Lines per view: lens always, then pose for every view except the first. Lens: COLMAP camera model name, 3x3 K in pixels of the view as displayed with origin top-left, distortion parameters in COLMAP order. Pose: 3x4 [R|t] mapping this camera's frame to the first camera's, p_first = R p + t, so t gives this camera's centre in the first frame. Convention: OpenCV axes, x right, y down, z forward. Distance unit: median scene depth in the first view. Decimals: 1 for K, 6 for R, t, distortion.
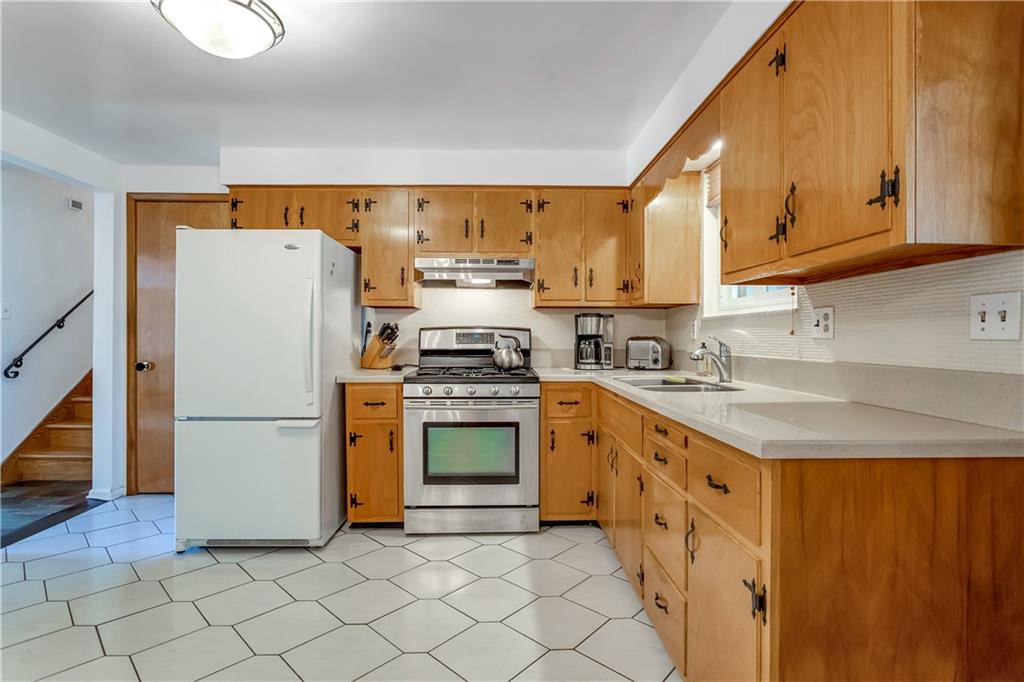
lens RADIAL K [[485.9, 0, 504.8], [0, 485.9, 331.8], [0, 0, 1]] dist [-0.018253, 0.001287]
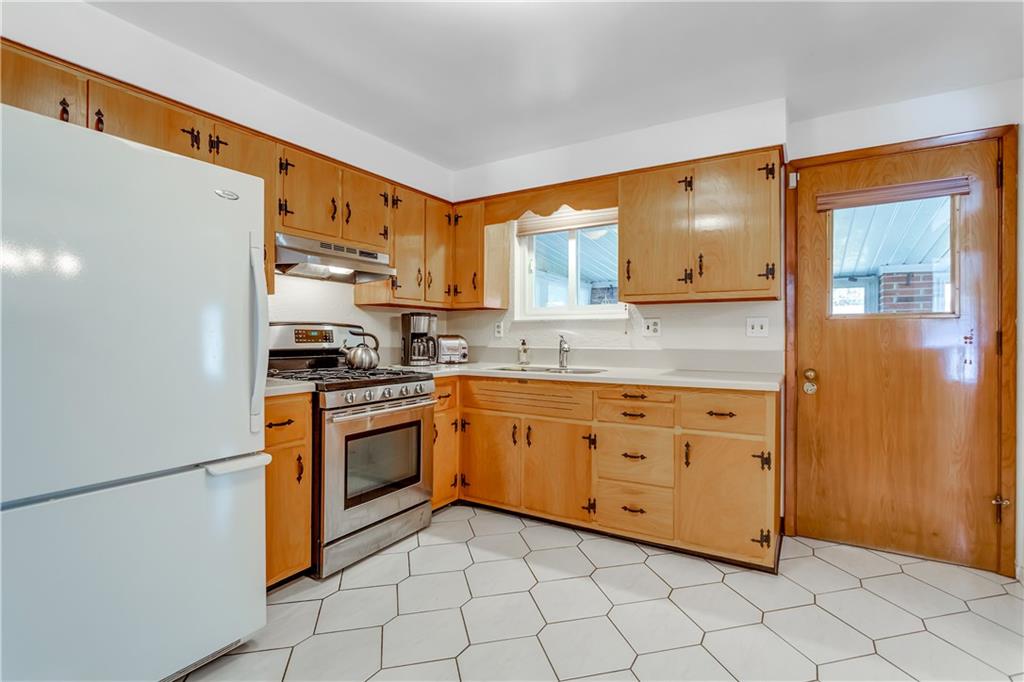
lens RADIAL K [[485.9, 0, 504.8], [0, 485.9, 331.8], [0, 0, 1]] dist [-0.018253, 0.001287]
pose [[0.544081, 0.008404, 0.838990, -0.630615], [-0.010785, 0.999937, -0.003022, 0.004841], [-0.838963, -0.007405, 0.544138, 0.273329]]
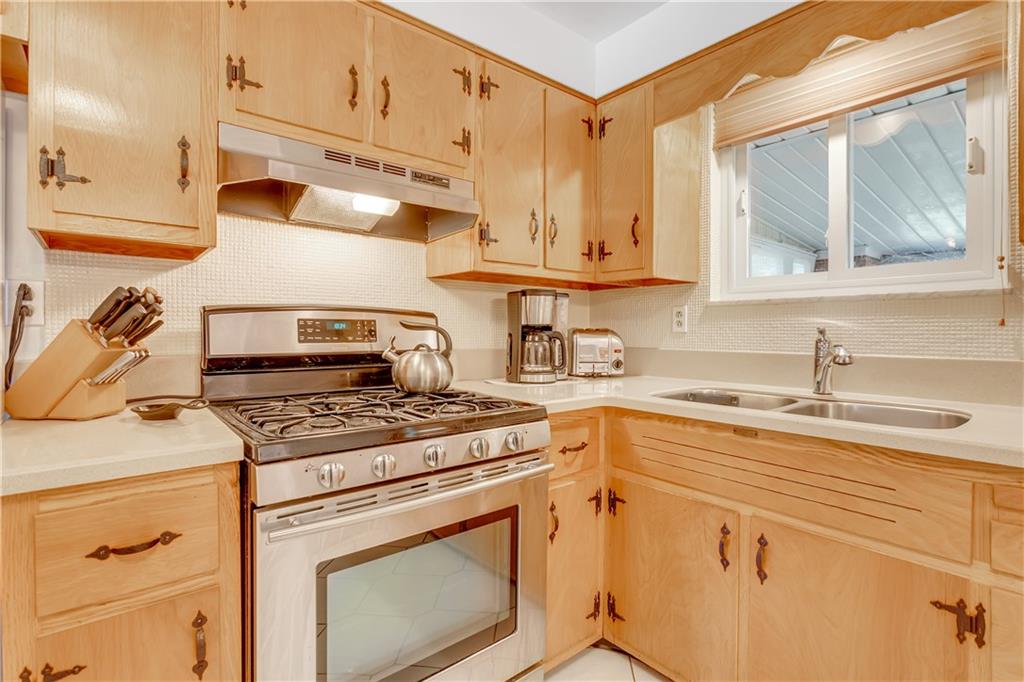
lens RADIAL K [[485.9, 0, 504.8], [0, 485.9, 331.8], [0, 0, 1]] dist [-0.018253, 0.001287]
pose [[0.786710, -0.000067, 0.617323, -0.243172], [-0.007937, 0.999916, 0.010224, 0.008649], [-0.617272, -0.012943, 0.786643, 0.556168]]
